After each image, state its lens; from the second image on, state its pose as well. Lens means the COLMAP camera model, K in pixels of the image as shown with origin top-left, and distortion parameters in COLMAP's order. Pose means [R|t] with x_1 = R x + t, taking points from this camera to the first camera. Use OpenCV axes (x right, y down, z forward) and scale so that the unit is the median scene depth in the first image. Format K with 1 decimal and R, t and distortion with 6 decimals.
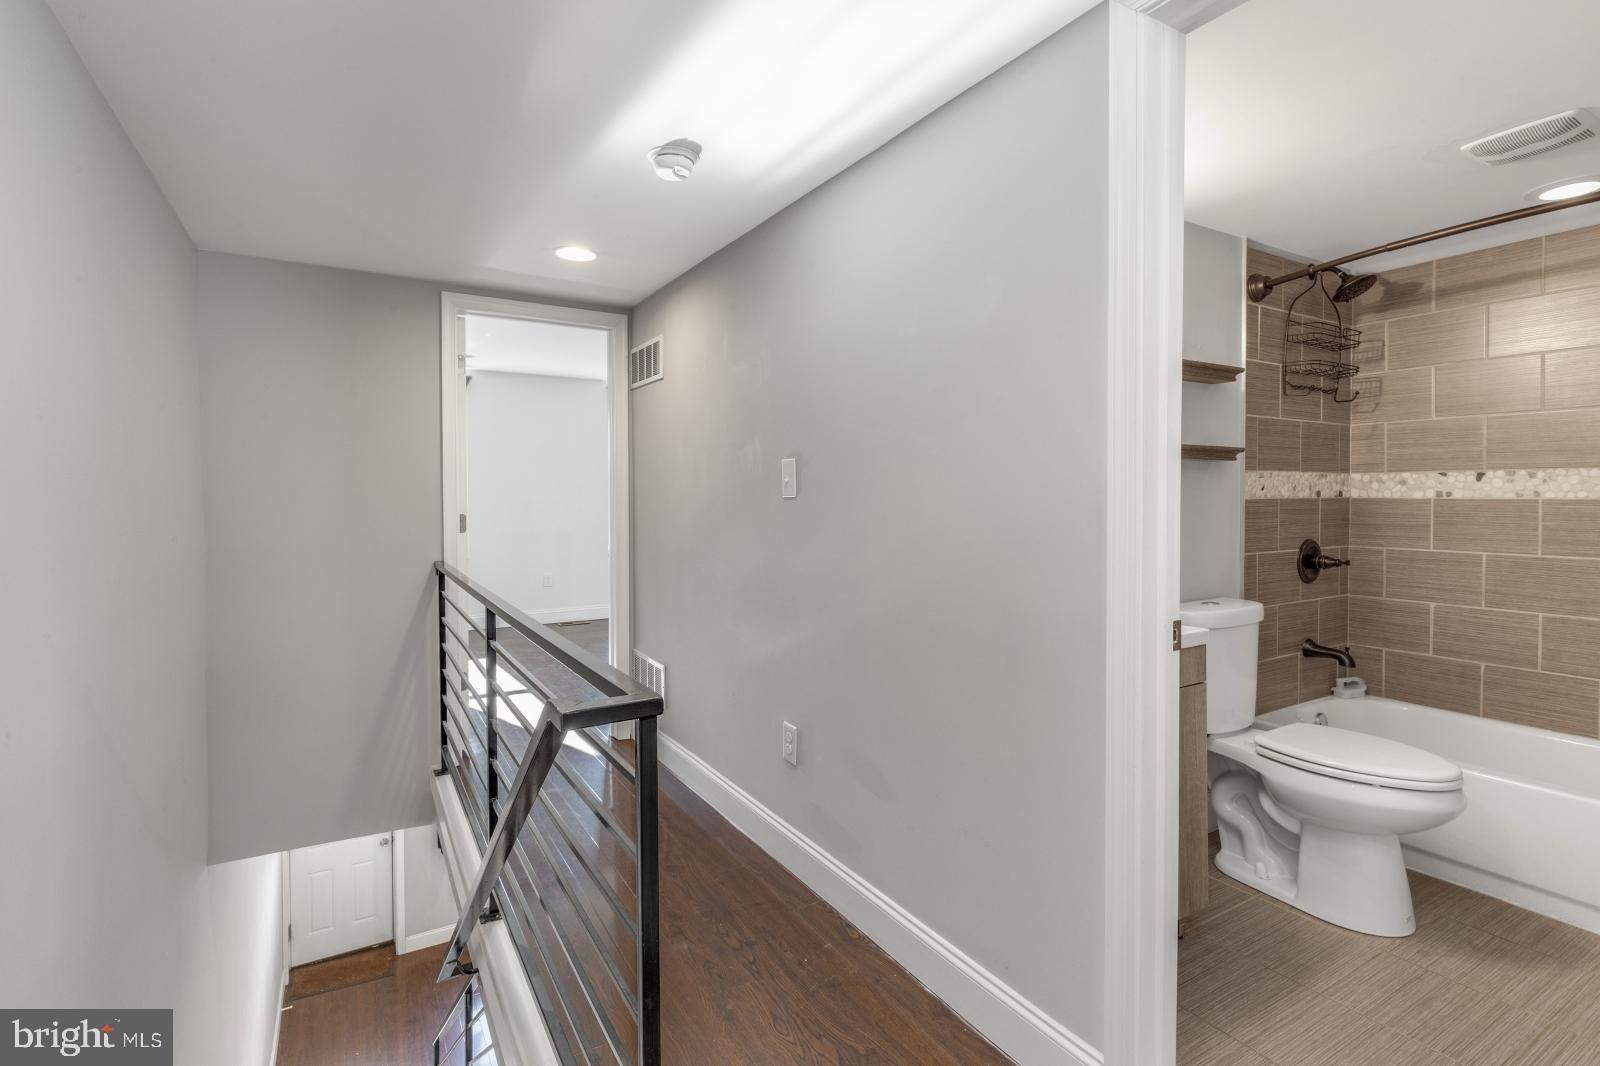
lens RADIAL K [[763.5, 0, 811.2], [0, 763.5, 516.2], [0, 0, 1]] dist [0.003124, -0.000239]
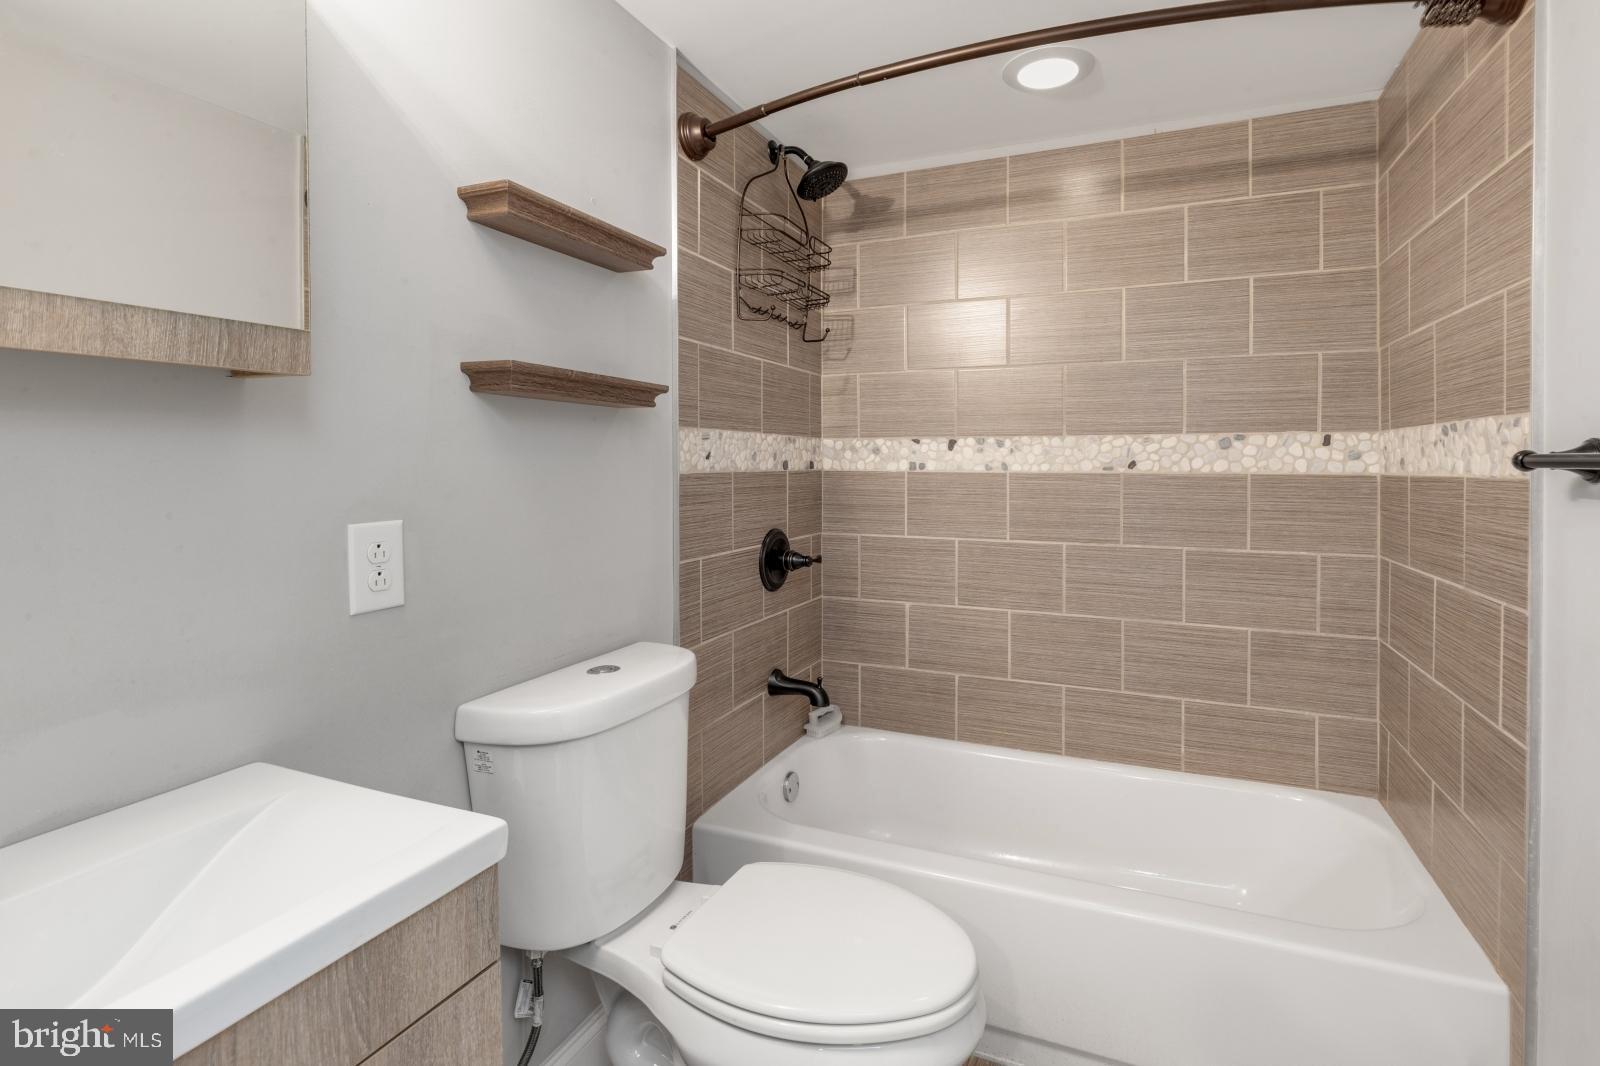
lens RADIAL K [[745.6, 0, 809.7], [0, 745.6, 465.9], [0, 0, 1]] dist [0.001661, -0.000253]
pose [[0.834095, 0.003532, 0.551609, 0.304169], [0.009970, 0.999720, -0.021477, -0.013473], [-0.551530, 0.023414, 0.833826, 0.413629]]
